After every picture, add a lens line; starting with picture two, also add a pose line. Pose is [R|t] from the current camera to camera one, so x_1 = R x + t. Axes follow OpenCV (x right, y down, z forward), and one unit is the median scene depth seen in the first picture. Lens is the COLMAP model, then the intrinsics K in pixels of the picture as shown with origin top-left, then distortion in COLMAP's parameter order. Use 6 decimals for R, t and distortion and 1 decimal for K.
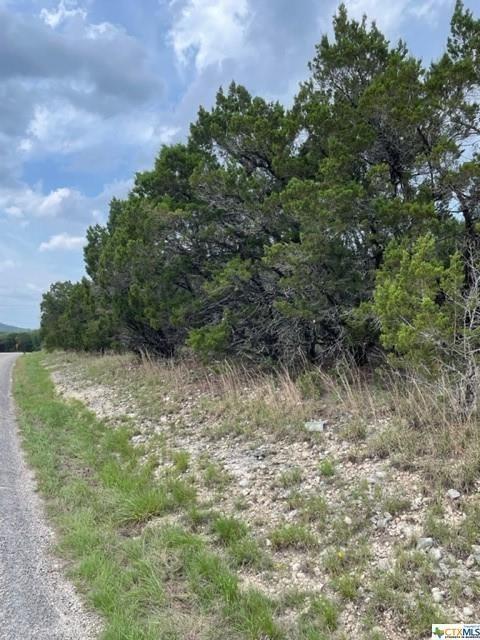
lens RADIAL K [[479.4, 0, 239.4], [0, 479.4, 306.5], [0, 0, 1]] dist [0.056498, -0.074161]
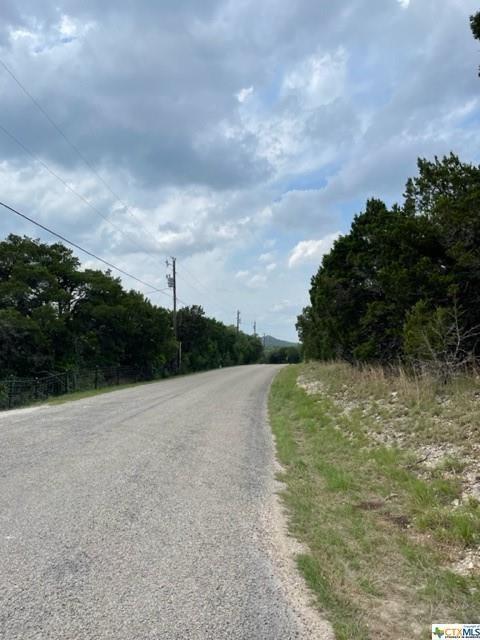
lens RADIAL K [[479.4, 0, 239.4], [0, 479.4, 306.5], [0, 0, 1]] dist [0.056498, -0.074161]
pose [[0.861645, -0.069630, -0.502711, 0.735674], [0.057452, 0.997559, -0.039698, -0.081870], [0.504248, 0.005323, 0.863542, -1.230945]]
